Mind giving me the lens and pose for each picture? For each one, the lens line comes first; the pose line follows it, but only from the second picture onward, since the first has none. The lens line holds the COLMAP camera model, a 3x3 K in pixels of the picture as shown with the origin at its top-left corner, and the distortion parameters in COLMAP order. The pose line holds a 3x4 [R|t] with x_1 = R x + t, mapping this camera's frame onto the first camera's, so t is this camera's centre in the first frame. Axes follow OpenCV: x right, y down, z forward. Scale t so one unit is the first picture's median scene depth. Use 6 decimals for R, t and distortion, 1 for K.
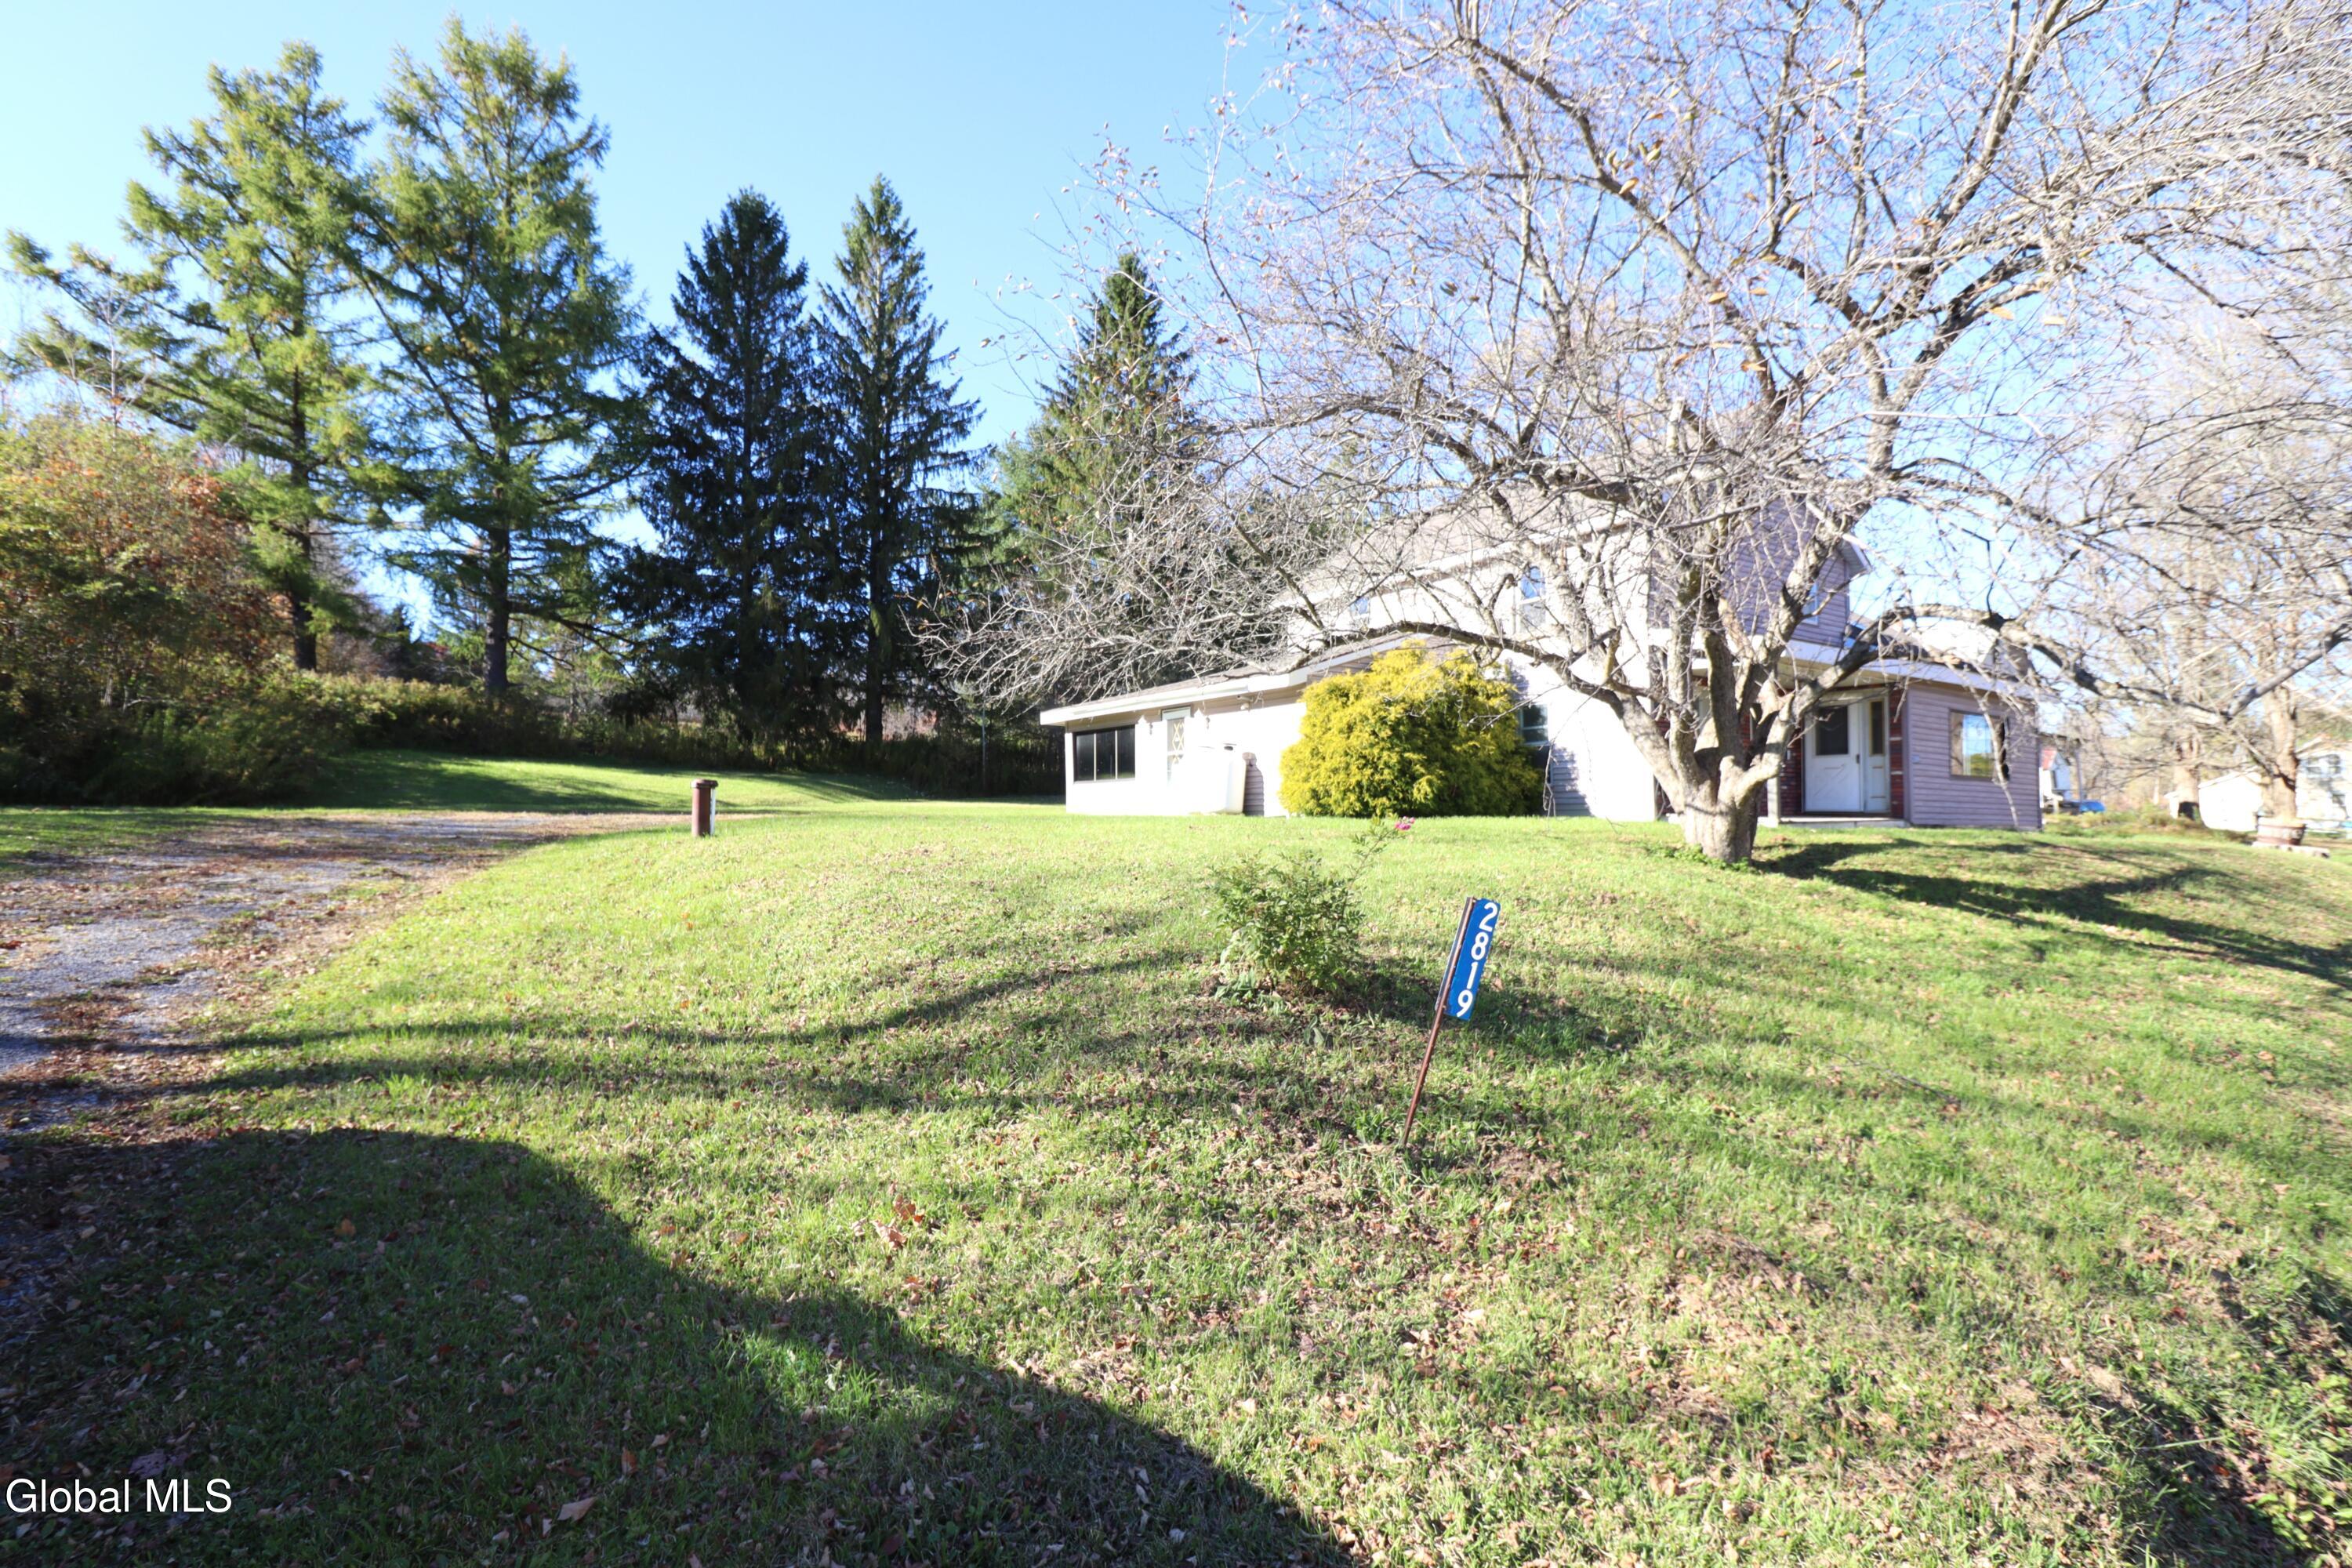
lens RADIAL K [[1105.4, 0, 1181.0], [0, 1105.4, 793.9], [0, 0, 1]] dist [0.000362, -0.014868]
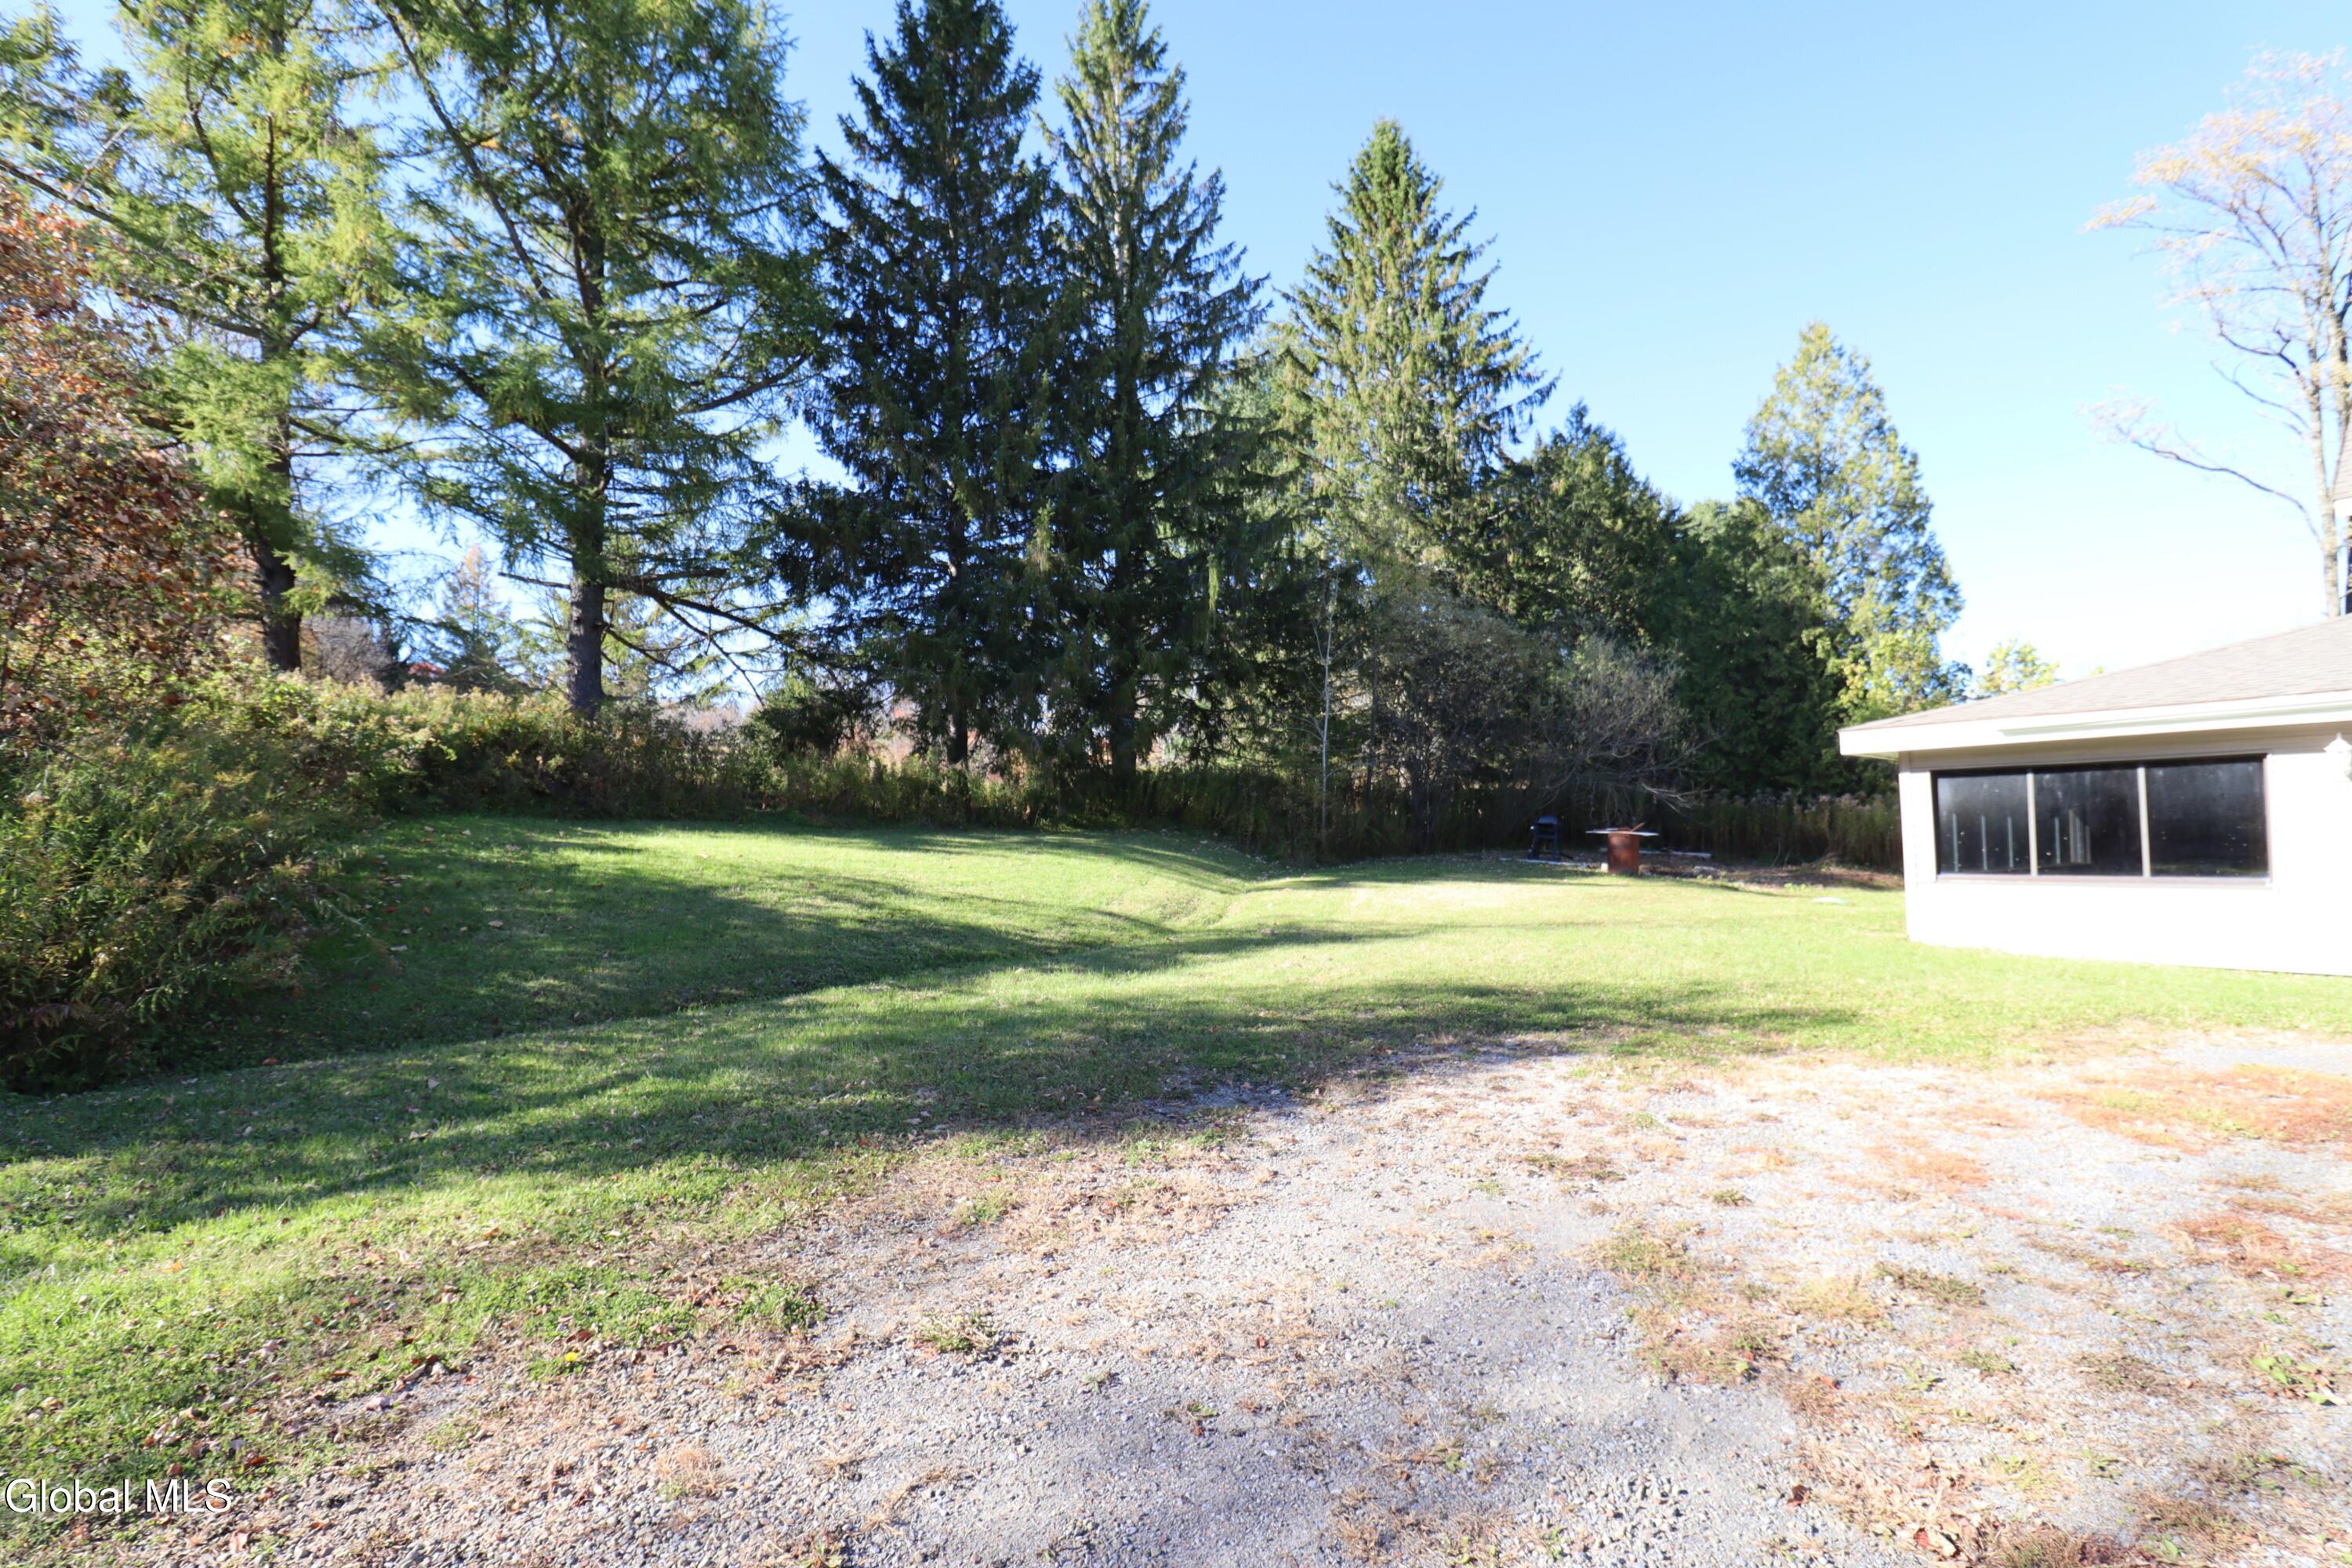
lens RADIAL K [[1096.3, 0, 1176.0], [0, 1096.3, 784.0], [0, 0, 1]] dist [0.002310, -0.013111]
pose [[0.999762, -0.016785, 0.013954, -0.317142], [0.017086, 0.999618, -0.021713, -0.033195], [-0.013584, 0.021946, 0.999667, 0.396915]]
